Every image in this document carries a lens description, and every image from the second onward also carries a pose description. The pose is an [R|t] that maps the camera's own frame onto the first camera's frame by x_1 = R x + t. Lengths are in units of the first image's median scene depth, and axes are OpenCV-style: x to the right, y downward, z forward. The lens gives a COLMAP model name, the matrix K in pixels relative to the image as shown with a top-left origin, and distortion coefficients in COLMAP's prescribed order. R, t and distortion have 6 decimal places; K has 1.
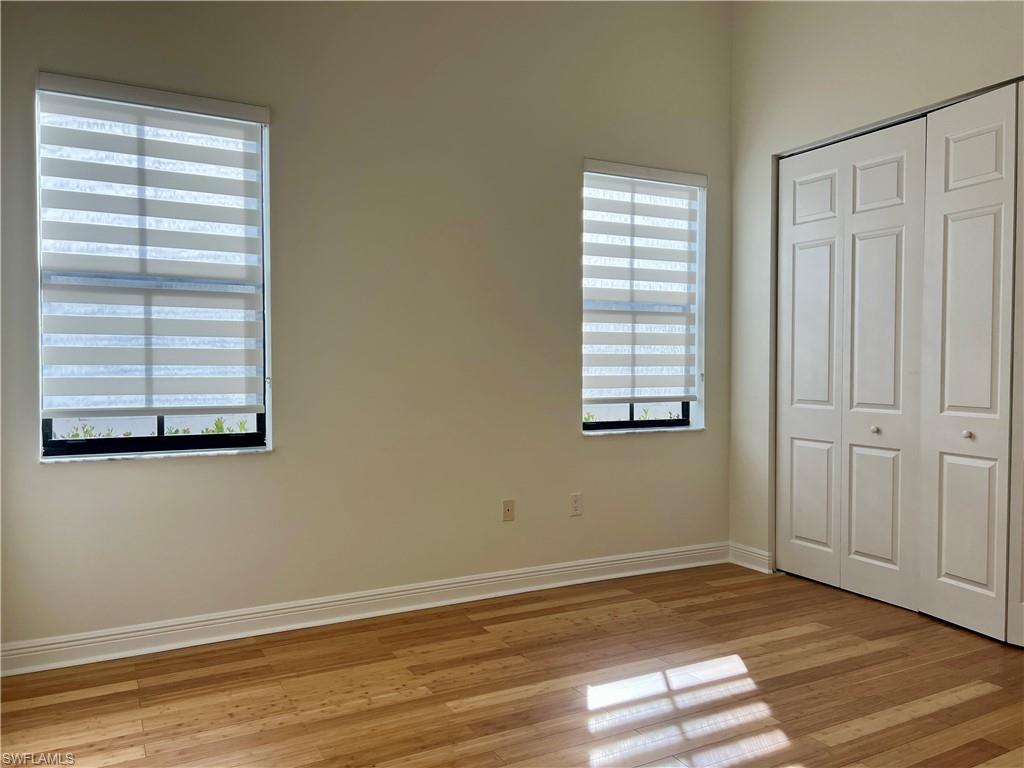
lens RADIAL K [[775.5, 0, 519.9], [0, 775.5, 377.0], [0, 0, 1]] dist [0.054105, -0.036692]
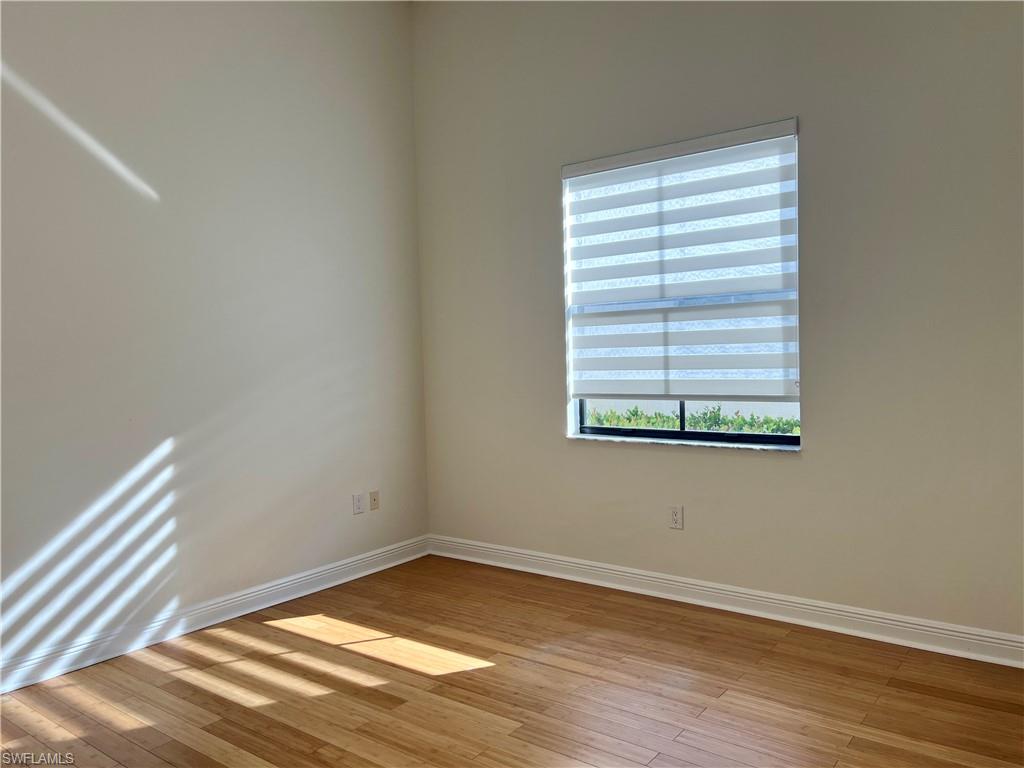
lens RADIAL K [[775.5, 0, 519.5], [0, 775.5, 388.9], [0, 0, 1]] dist [0.054105, -0.036692]
pose [[0.395223, 0.014900, -0.918465, 0.824820], [-0.003626, 0.999886, 0.014660, -0.003678], [0.918578, -0.002463, 0.395232, 0.447059]]
